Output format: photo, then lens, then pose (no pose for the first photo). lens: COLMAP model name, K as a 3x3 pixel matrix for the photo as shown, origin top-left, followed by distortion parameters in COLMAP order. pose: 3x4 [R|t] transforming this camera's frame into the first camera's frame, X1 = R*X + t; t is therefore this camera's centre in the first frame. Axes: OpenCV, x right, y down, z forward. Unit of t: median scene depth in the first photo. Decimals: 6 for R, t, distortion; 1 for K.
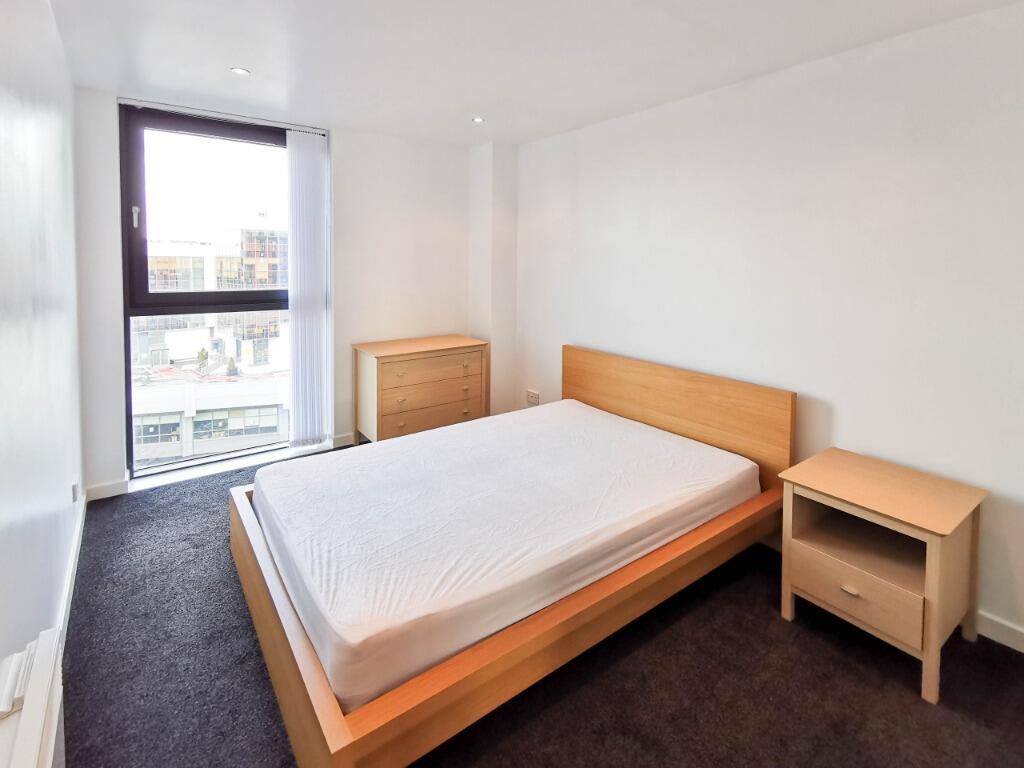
lens RADIAL K [[501.3, 0, 512.0], [0, 501.3, 384.0], [0, 0, 1]] dist [0.000104, 0.000063]
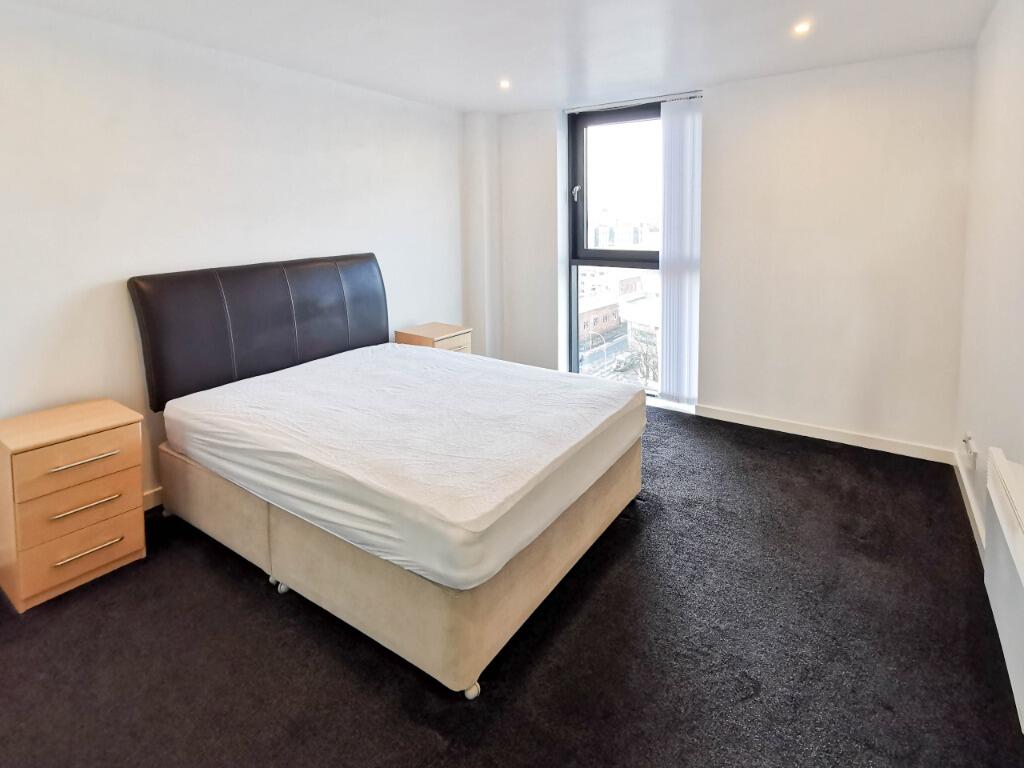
lens RADIAL K [[501.3, 0, 512.0], [0, 501.3, 384.0], [0, 0, 1]] dist [0.000104, 0.000063]
pose [[0.305916, 0.274367, -0.911668, 0.612660], [-0.235288, 0.949660, 0.206848, -0.070182], [0.922527, 0.151226, 0.355071, 0.397435]]
